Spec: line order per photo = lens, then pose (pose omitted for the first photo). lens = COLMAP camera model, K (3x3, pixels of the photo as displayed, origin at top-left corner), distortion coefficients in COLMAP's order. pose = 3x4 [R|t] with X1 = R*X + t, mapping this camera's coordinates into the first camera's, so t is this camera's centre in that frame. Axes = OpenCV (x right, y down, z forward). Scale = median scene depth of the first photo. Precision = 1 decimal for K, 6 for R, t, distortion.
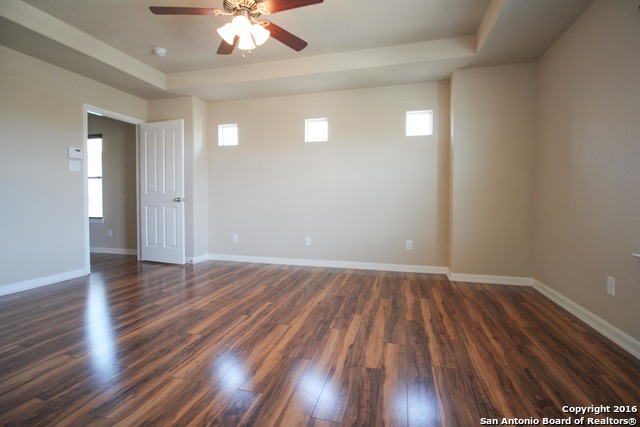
lens RADIAL K [[298.7, 0, 319.2], [0, 298.7, 207.8], [0, 0, 1]] dist [0.000443, 0.000110]
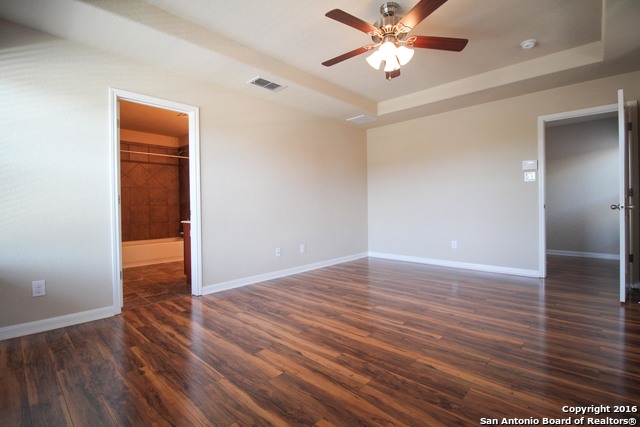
lens RADIAL K [[298.7, 0, 319.2], [0, 298.7, 207.8], [0, 0, 1]] dist [0.000443, 0.000110]
pose [[-0.465589, 0.010067, -0.884944, 0.890376], [-0.012236, 0.999767, 0.017811, -0.051477], [0.884916, 0.019121, -0.465357, 1.389927]]
